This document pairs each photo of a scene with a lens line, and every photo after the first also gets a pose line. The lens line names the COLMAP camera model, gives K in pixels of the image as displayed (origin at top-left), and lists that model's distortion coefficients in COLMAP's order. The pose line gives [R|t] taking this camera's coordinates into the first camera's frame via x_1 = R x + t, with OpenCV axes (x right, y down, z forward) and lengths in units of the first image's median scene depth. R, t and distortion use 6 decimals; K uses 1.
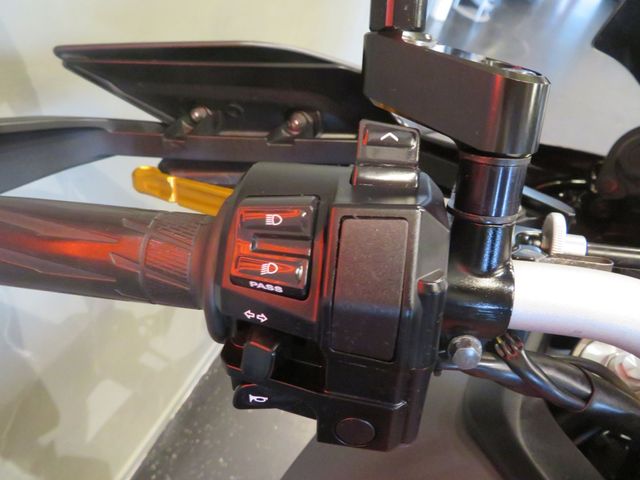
lens RADIAL K [[456.6, 0, 321.0], [0, 456.6, 240.6], [0, 0, 1]] dist [-0.005765, -0.001397]
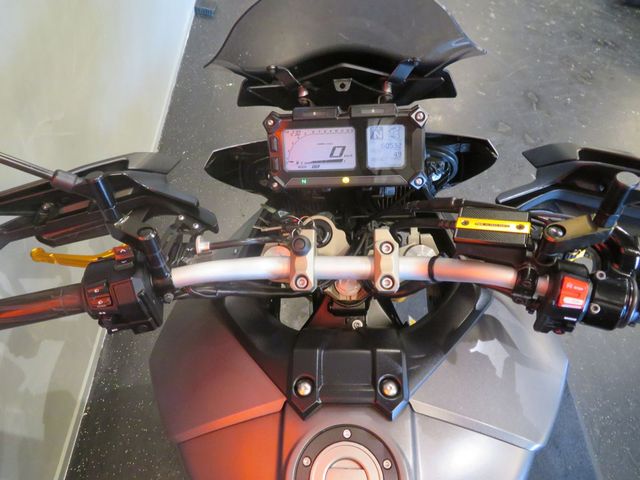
lens RADIAL K [[456.6, 0, 321.0], [0, 456.6, 240.6], [0, 0, 1]] dist [-0.005765, -0.001397]
pose [[0.929671, -0.320498, 0.181639, 0.418696], [0.259861, 0.920019, 0.293323, -0.409116], [-0.261121, -0.225493, 0.938599, -1.155154]]
